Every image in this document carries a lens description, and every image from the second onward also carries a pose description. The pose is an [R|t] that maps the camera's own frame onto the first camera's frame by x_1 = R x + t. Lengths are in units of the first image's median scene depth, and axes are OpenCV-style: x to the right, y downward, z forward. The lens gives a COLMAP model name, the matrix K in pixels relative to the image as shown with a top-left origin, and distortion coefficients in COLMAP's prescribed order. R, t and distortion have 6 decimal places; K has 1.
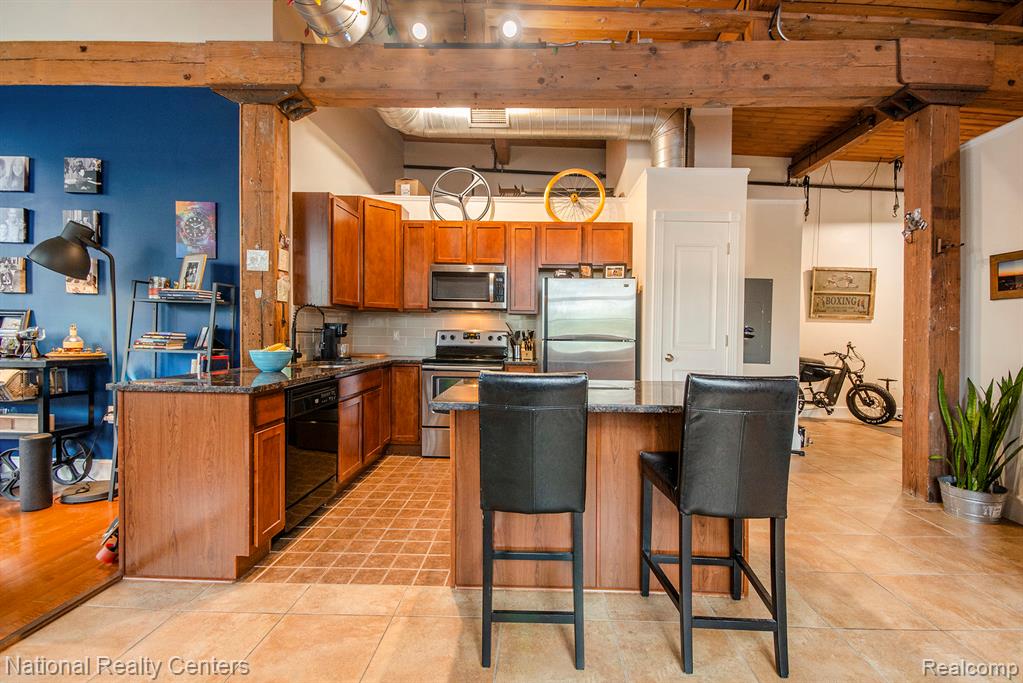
lens RADIAL K [[462.6, 0, 515.2], [0, 462.6, 331.1], [0, 0, 1]] dist [0.021514, -0.000028]
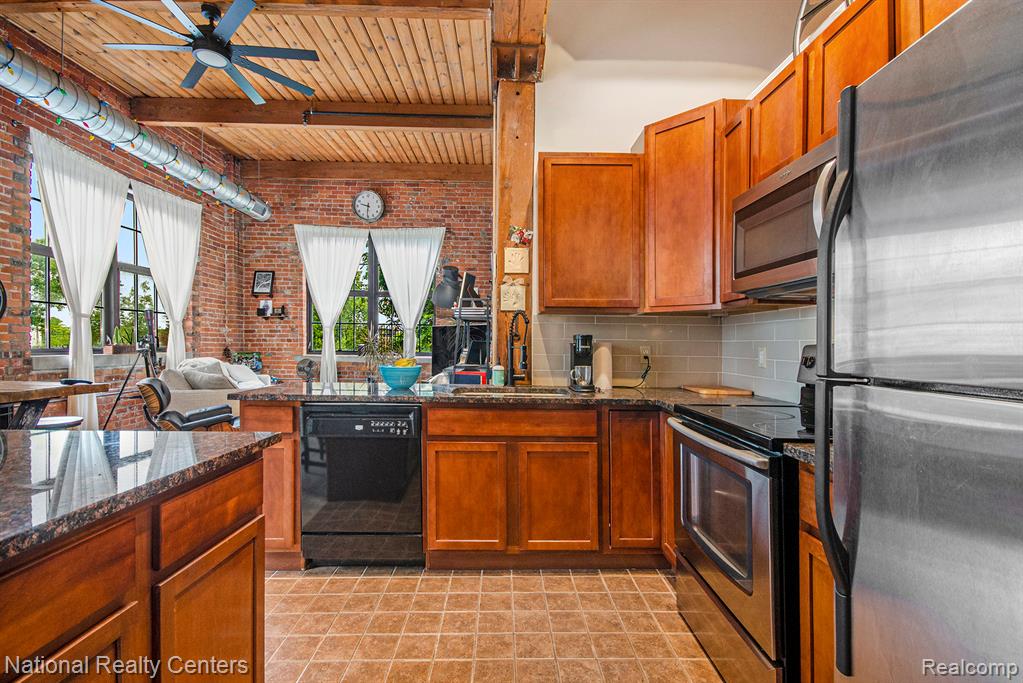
lens RADIAL K [[453.5, 0, 512.6], [0, 453.5, 348.5], [0, 0, 1]] dist [-0.000873, -0.000695]
pose [[0.050149, -0.002236, -0.998739, 0.292992], [-0.007575, 0.999968, -0.002619, 0.006409], [0.998713, 0.007696, 0.050131, 0.910685]]
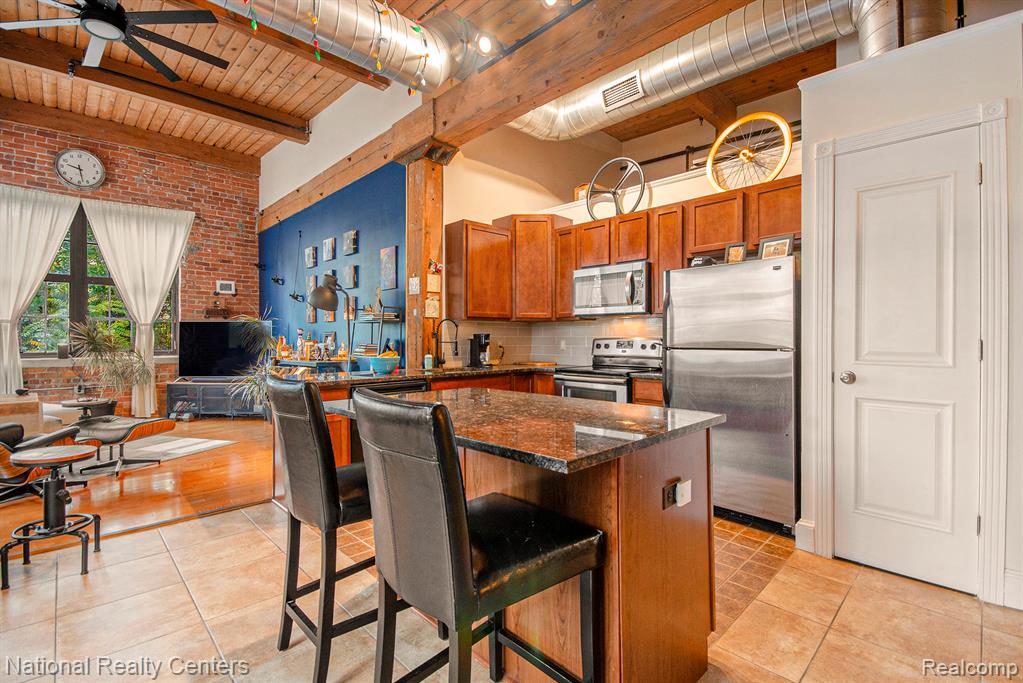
lens RADIAL K [[453.5, 0, 512.6], [0, 453.5, 348.5], [0, 0, 1]] dist [-0.000873, -0.000695]
pose [[0.719413, 0.000907, -0.694582, 0.452247], [0.014861, 0.999750, 0.016697, 0.001349], [0.694424, -0.022334, 0.719220, 0.274417]]
